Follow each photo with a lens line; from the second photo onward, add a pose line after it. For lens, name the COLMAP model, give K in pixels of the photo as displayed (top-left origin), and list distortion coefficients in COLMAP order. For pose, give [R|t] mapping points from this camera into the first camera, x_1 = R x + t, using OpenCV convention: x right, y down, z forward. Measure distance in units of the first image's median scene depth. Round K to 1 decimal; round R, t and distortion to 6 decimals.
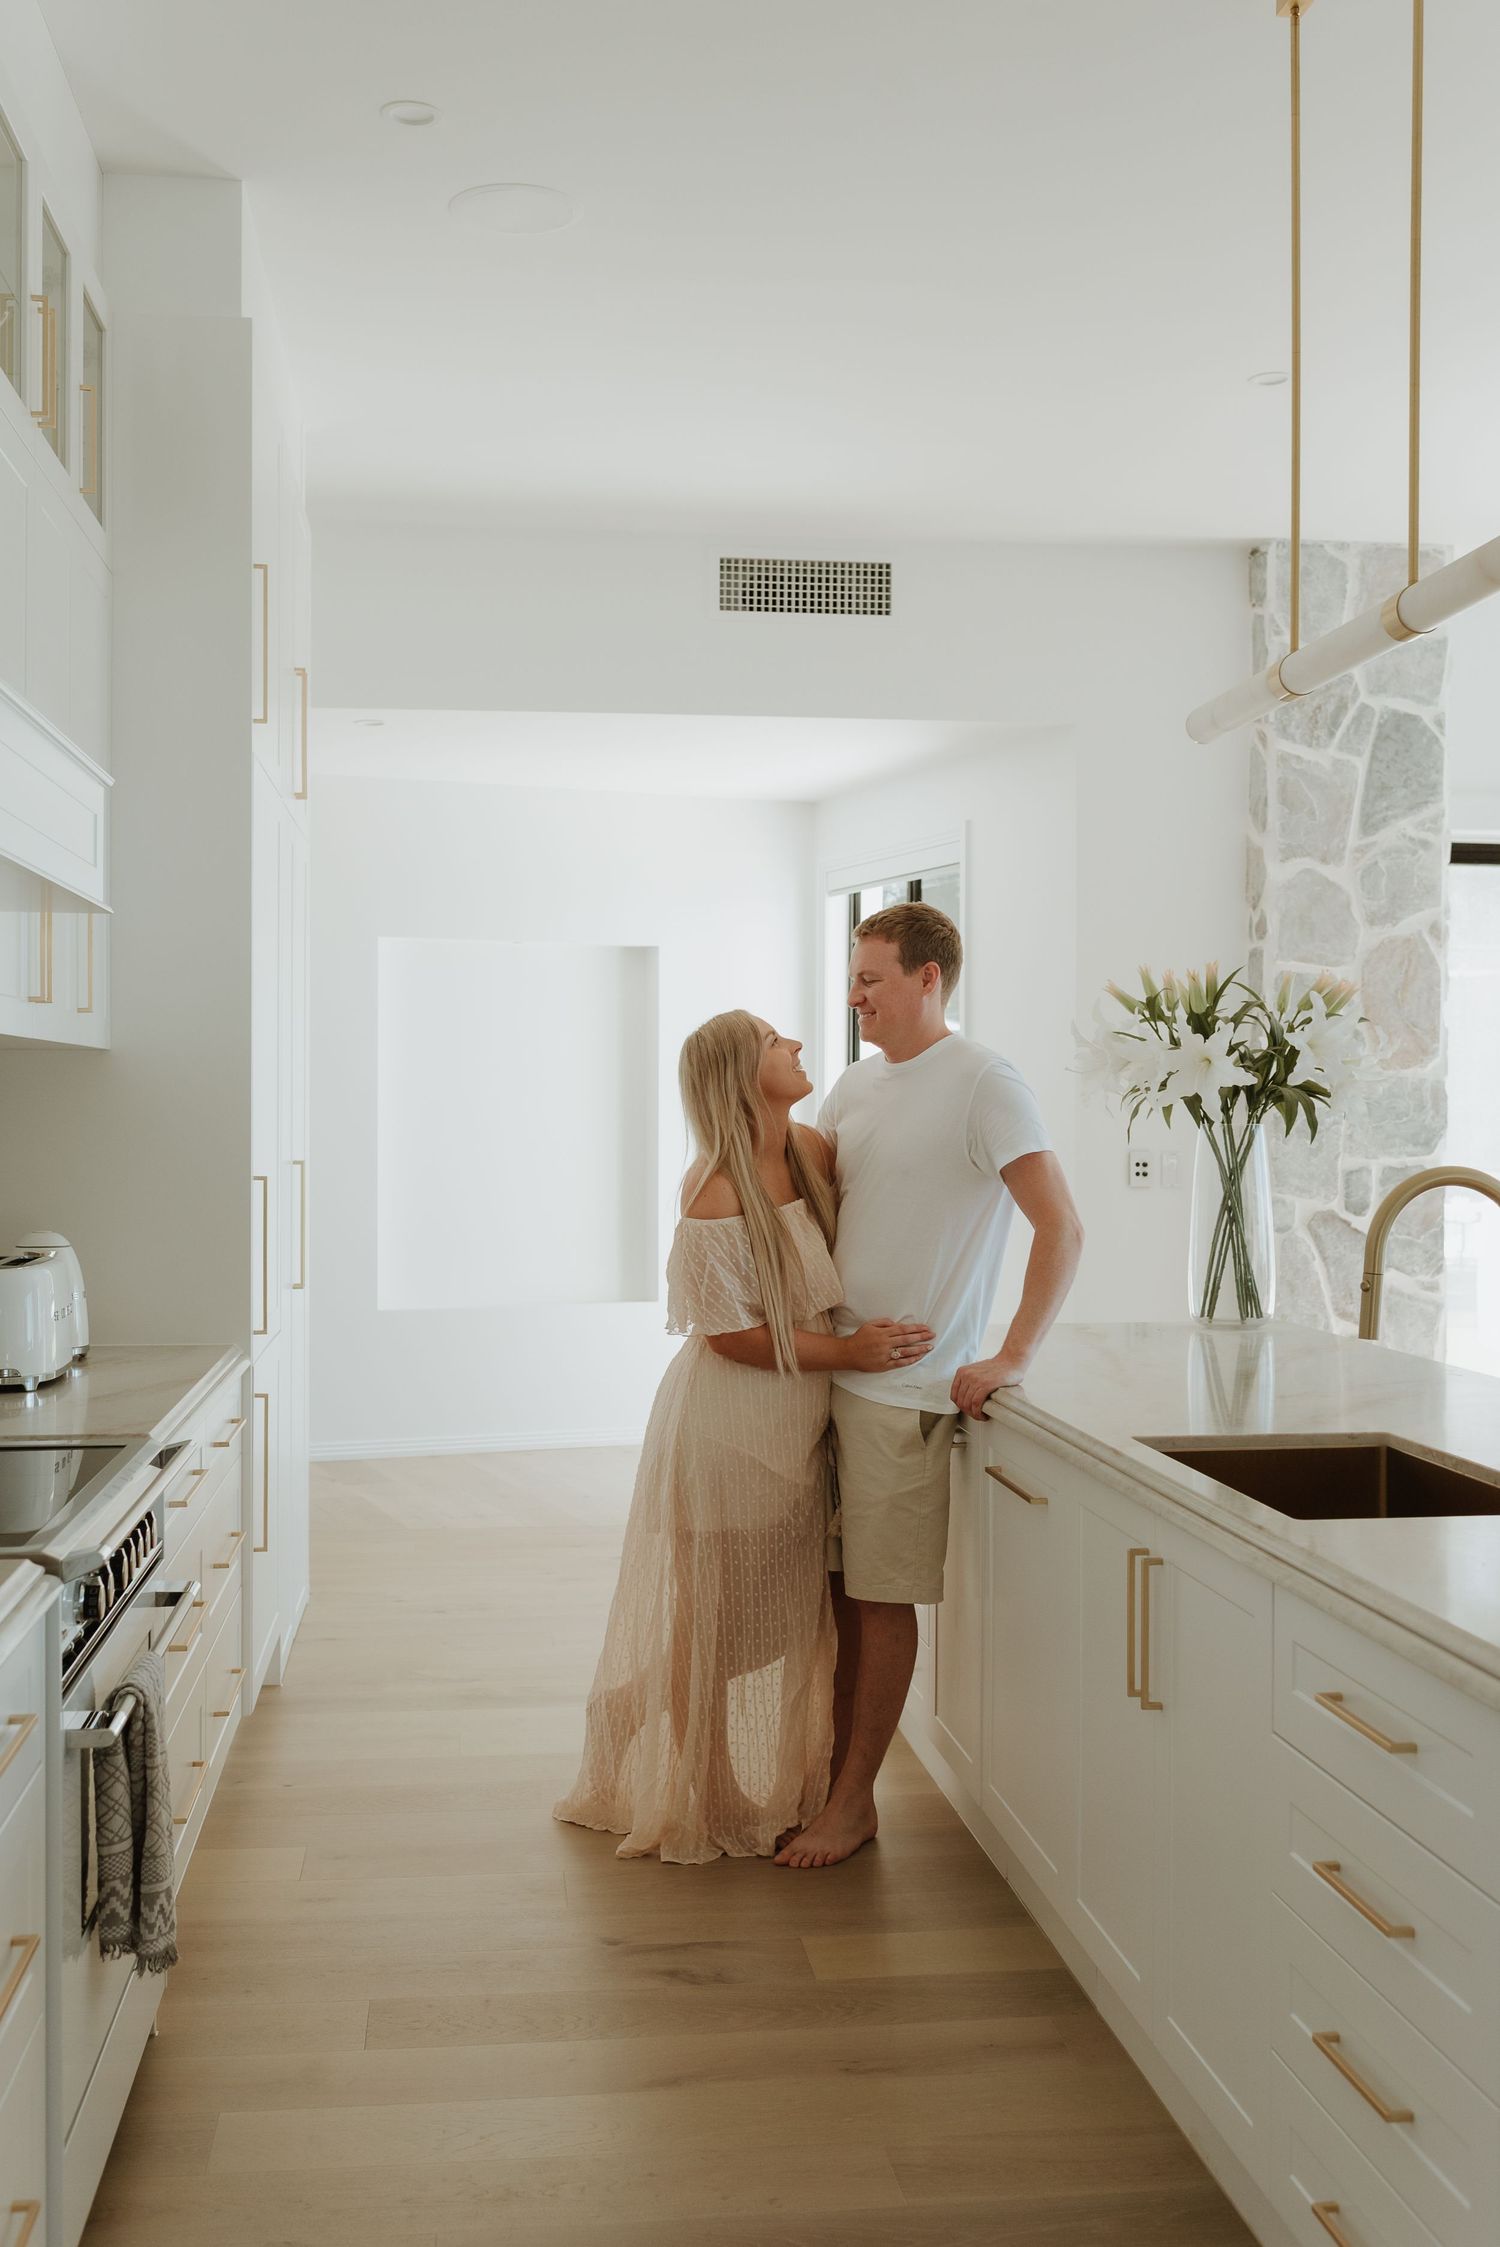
lens RADIAL K [[2325.0, 0, 750.0], [0, 2325.0, 1123.5], [0, 0, 1]] dist [-0.005925, 0.002371]
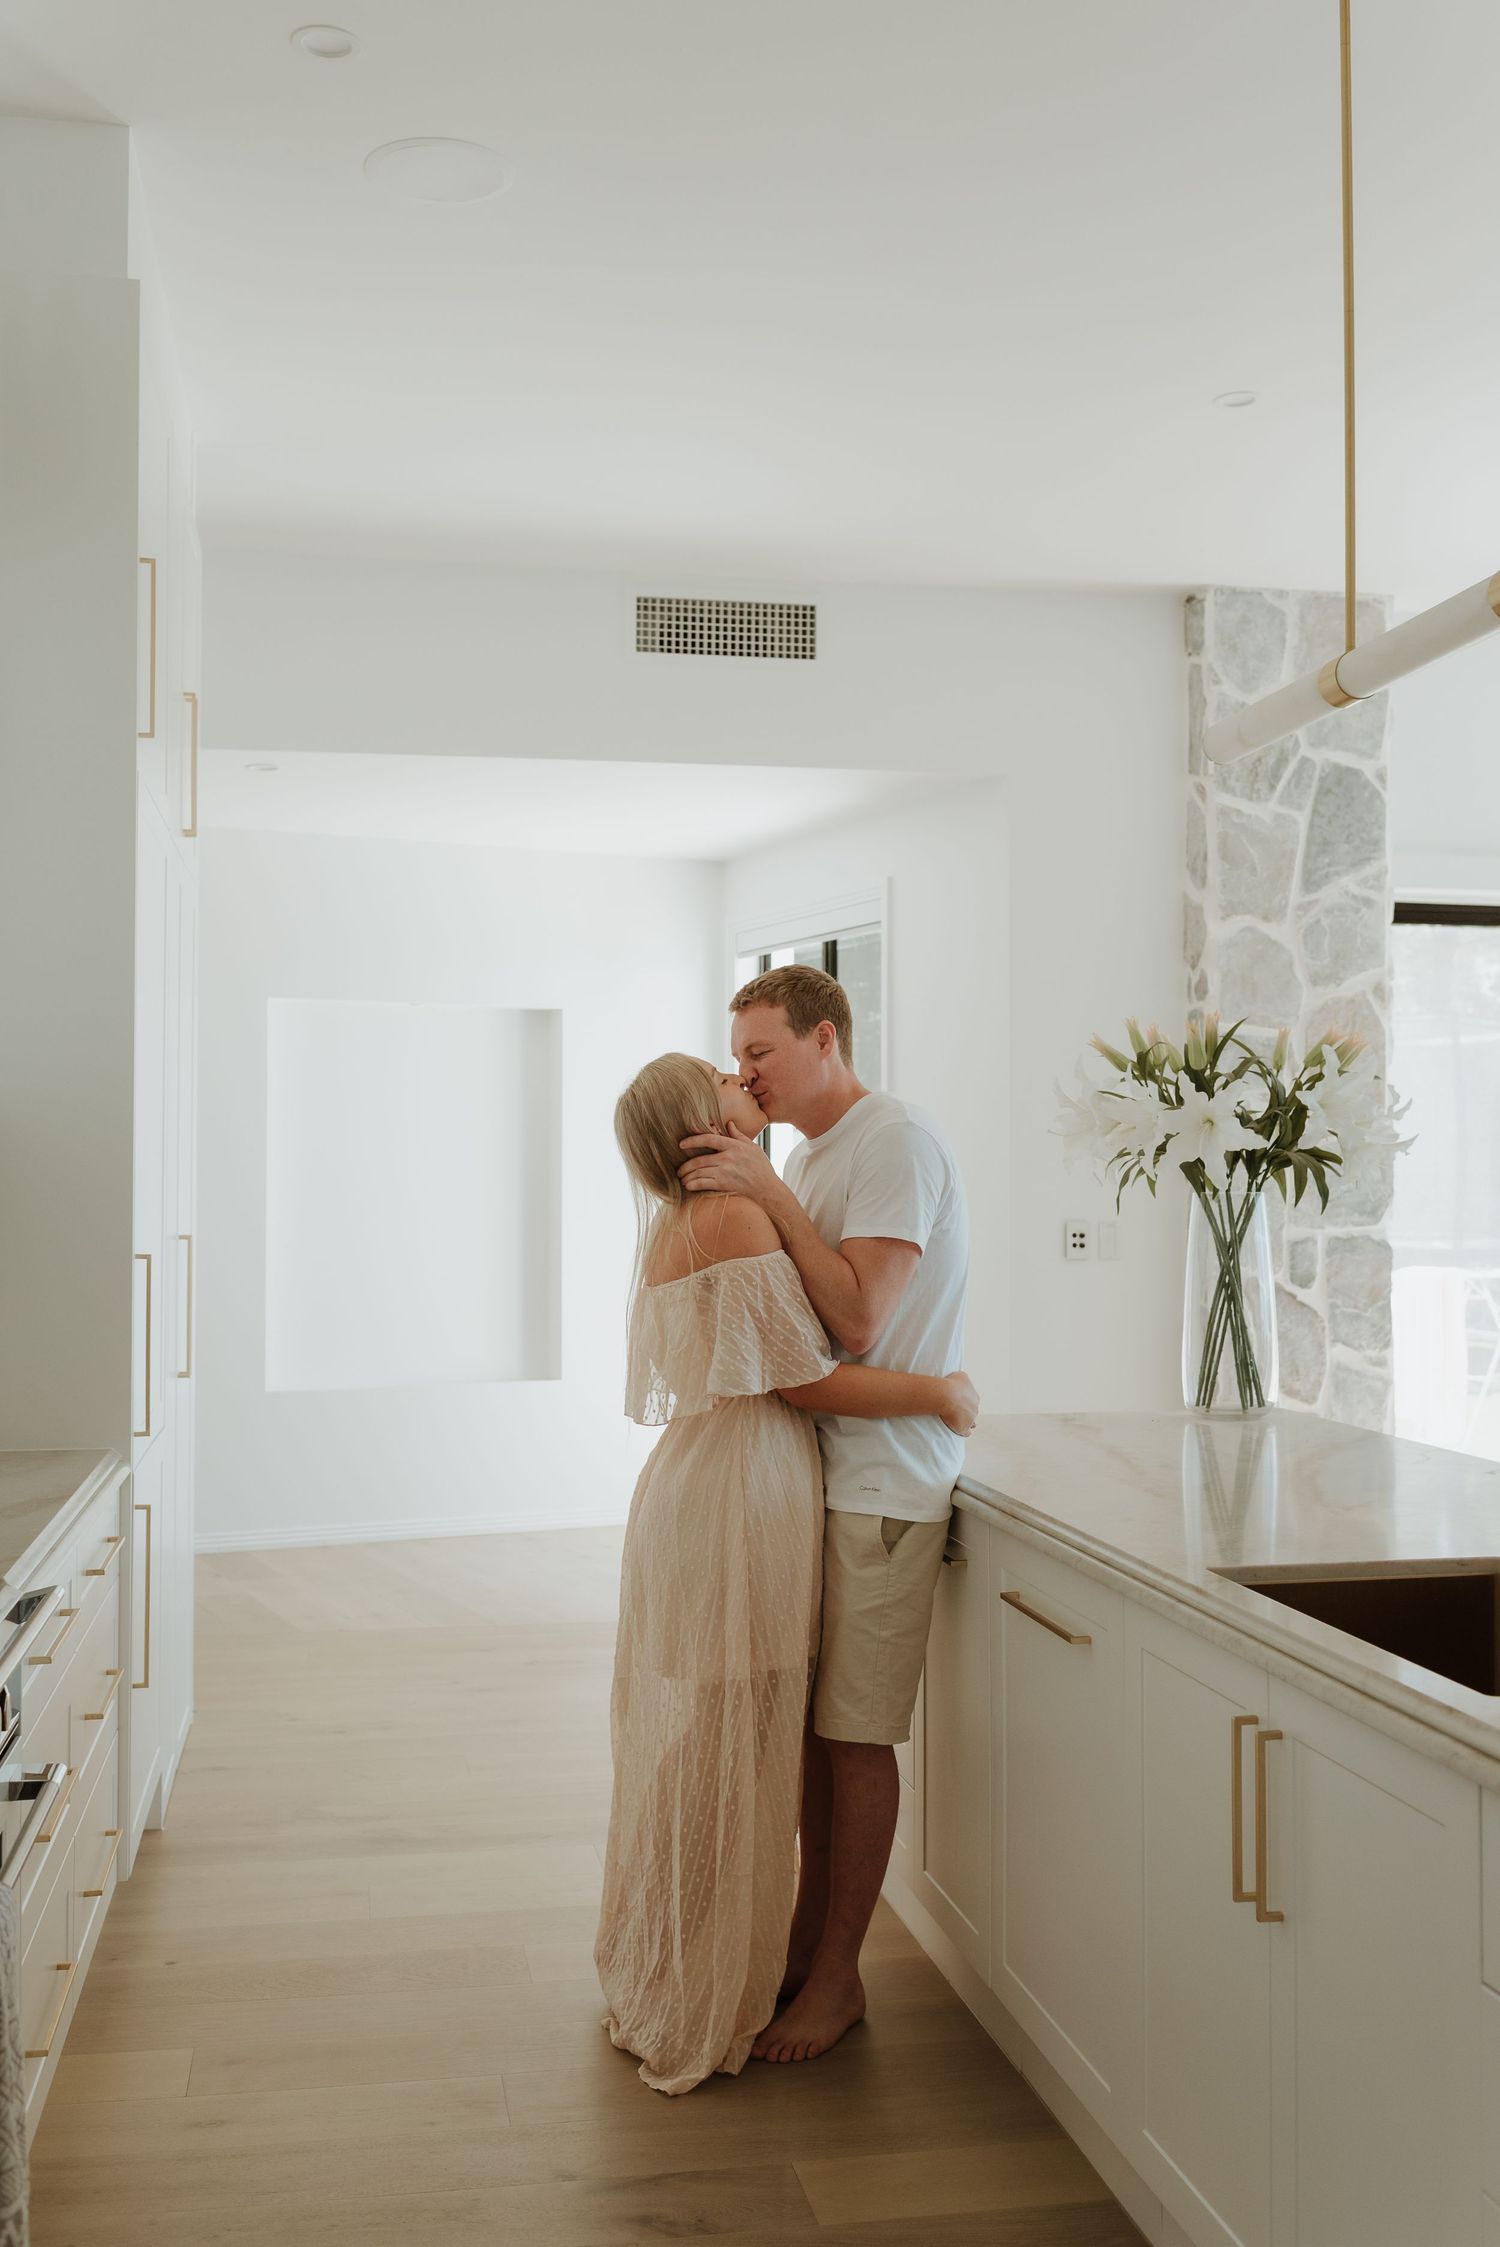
lens RADIAL K [[2235.8, 0, 750.0], [0, 2235.8, 1123.5], [0, 0, 1]] dist [-0.008288, 0.015069]
pose [[0.998224, -0.000156, 0.059566, -0.021026], [0.002033, 0.999503, -0.031461, 0.000324], [-0.059532, 0.031526, 0.997728, 0.093789]]
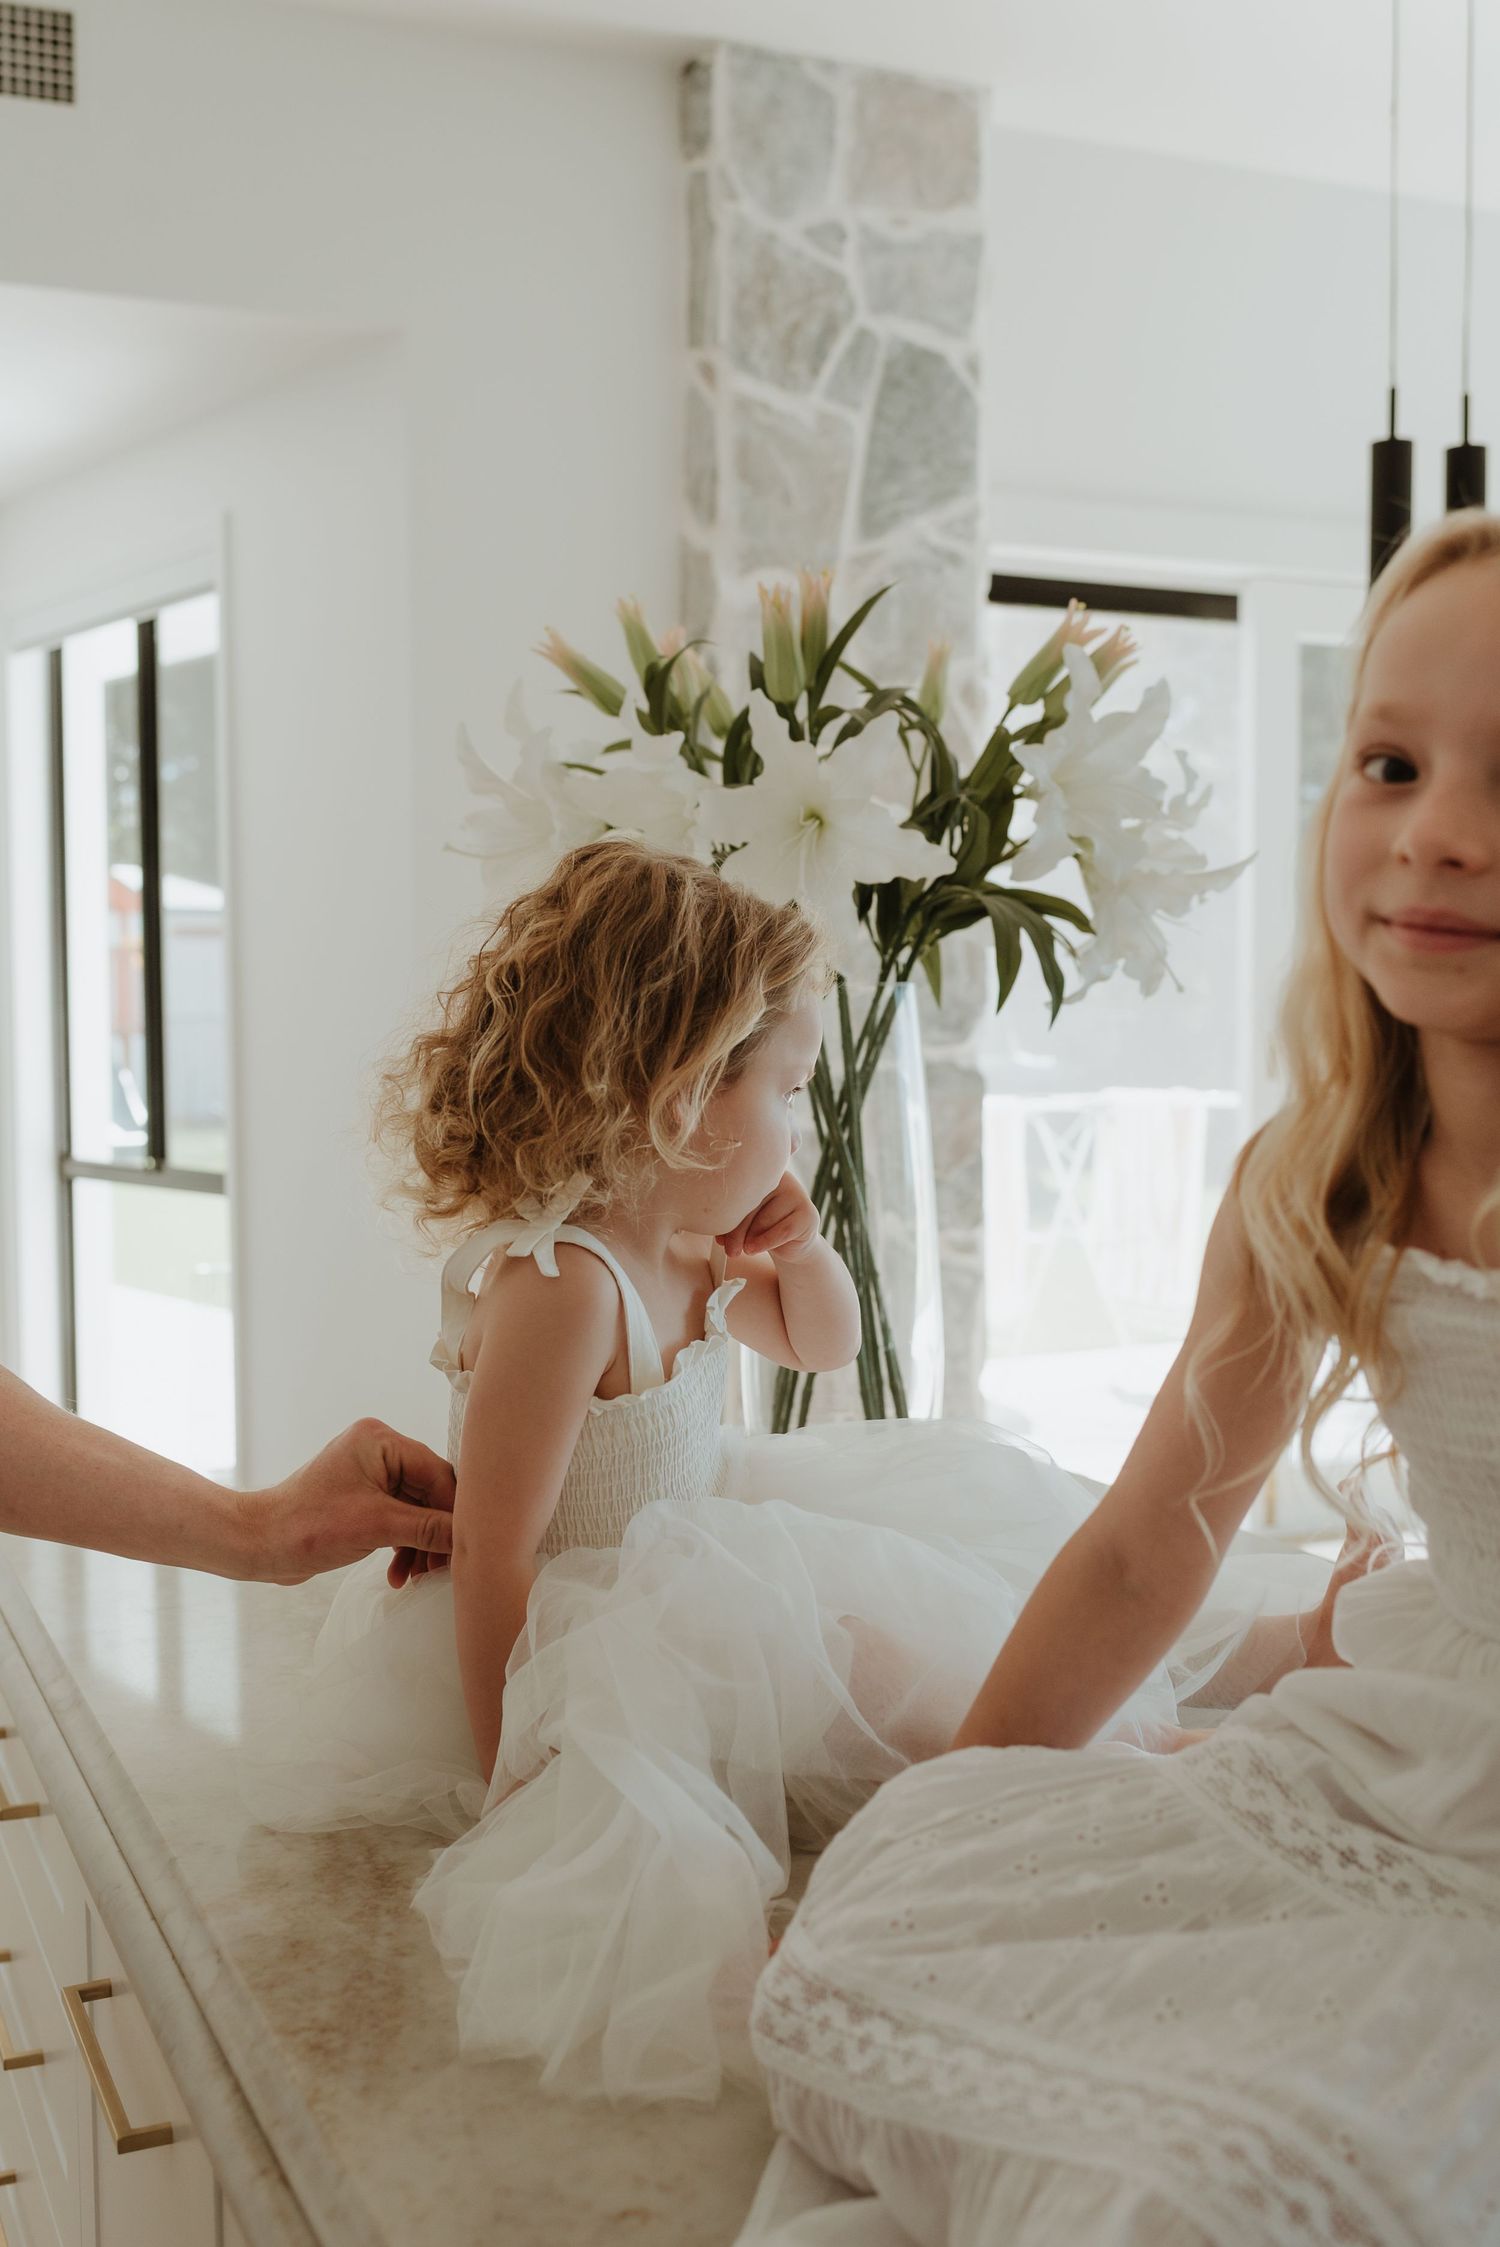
lens RADIAL K [[2325.0, 0, 750.0], [0, 2325.0, 1123.5], [0, 0, 1]] dist [-0.005925, 0.002371]
pose [[0.955209, -0.024897, 0.294884, 0.044935], [0.010875, 0.998735, 0.049093, 0.003157], [-0.295733, -0.043687, 0.954271, 0.403485]]
